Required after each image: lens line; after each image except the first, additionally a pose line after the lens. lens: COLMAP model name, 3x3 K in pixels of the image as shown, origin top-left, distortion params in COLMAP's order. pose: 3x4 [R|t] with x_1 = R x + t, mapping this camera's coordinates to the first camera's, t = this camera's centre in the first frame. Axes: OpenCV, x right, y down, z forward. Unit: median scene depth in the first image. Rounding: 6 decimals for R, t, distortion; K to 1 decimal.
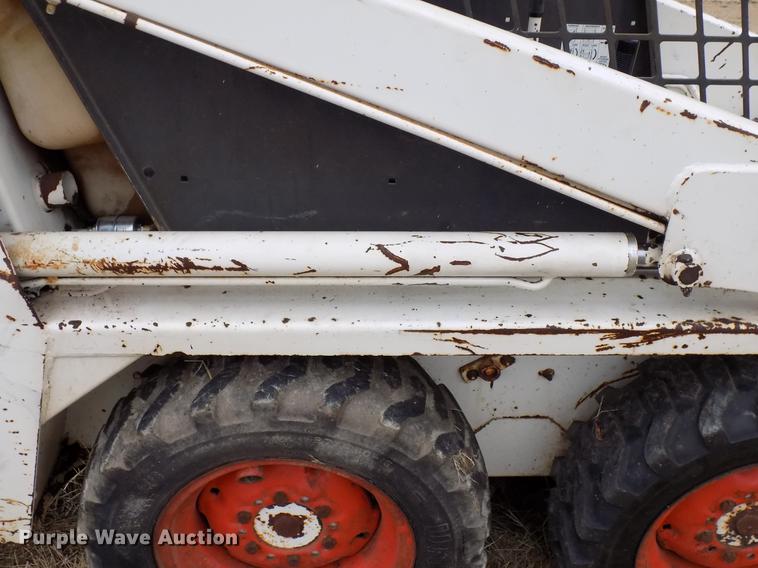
lens RADIAL K [[828.4, 0, 384.0], [0, 828.4, 283.2], [0, 0, 1]] dist [-0.033814, -0.002861]
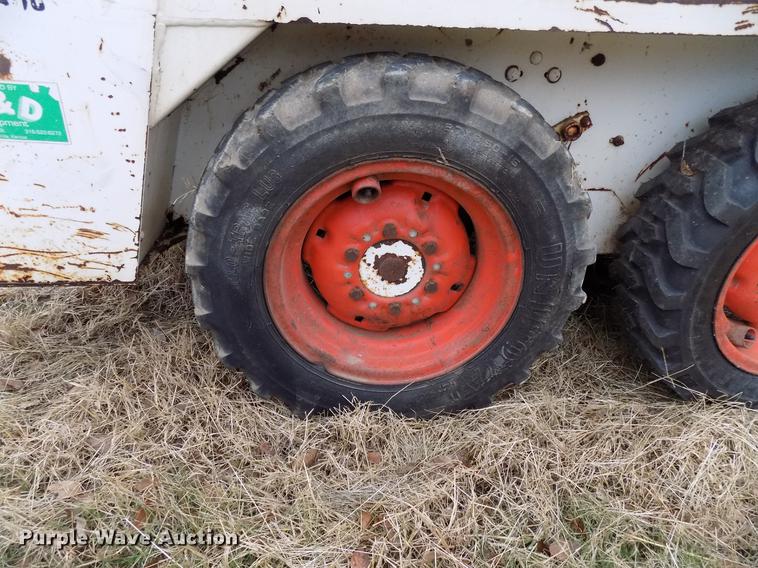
lens RADIAL K [[505.0, 0, 379.0], [0, 505.0, 284.0], [0, 0, 1]] dist [-0.070299, 0.063616]
pose [[0.998834, -0.014071, 0.046172, -0.180019], [0.015300, 0.999535, -0.026371, 0.365186], [-0.045779, 0.027047, 0.998585, 0.415720]]
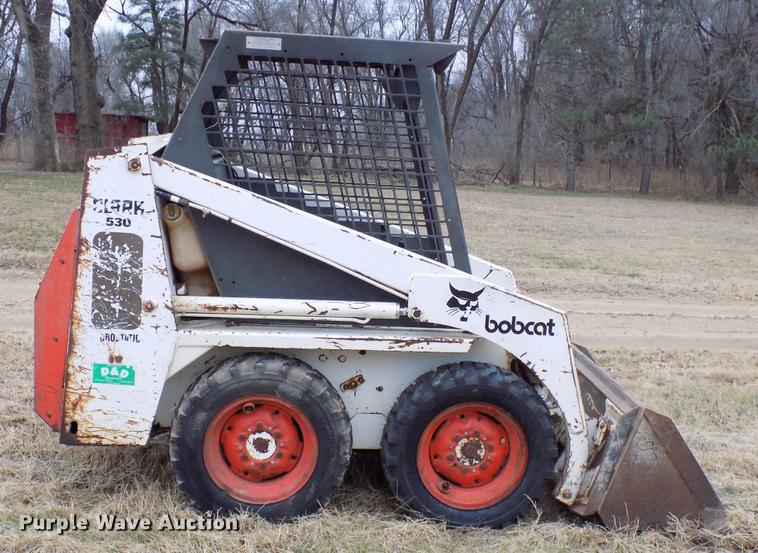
lens RADIAL K [[1118.0, 0, 379.8], [0, 1118.0, 325.5], [0, 0, 1]] dist [-0.027549, 0.013279]
pose [[0.997789, 0.017550, 0.064106, 0.003935], [0.006172, 0.935876, -0.352276, 1.170191], [-0.066177, 0.351893, 0.933698, -2.157762]]
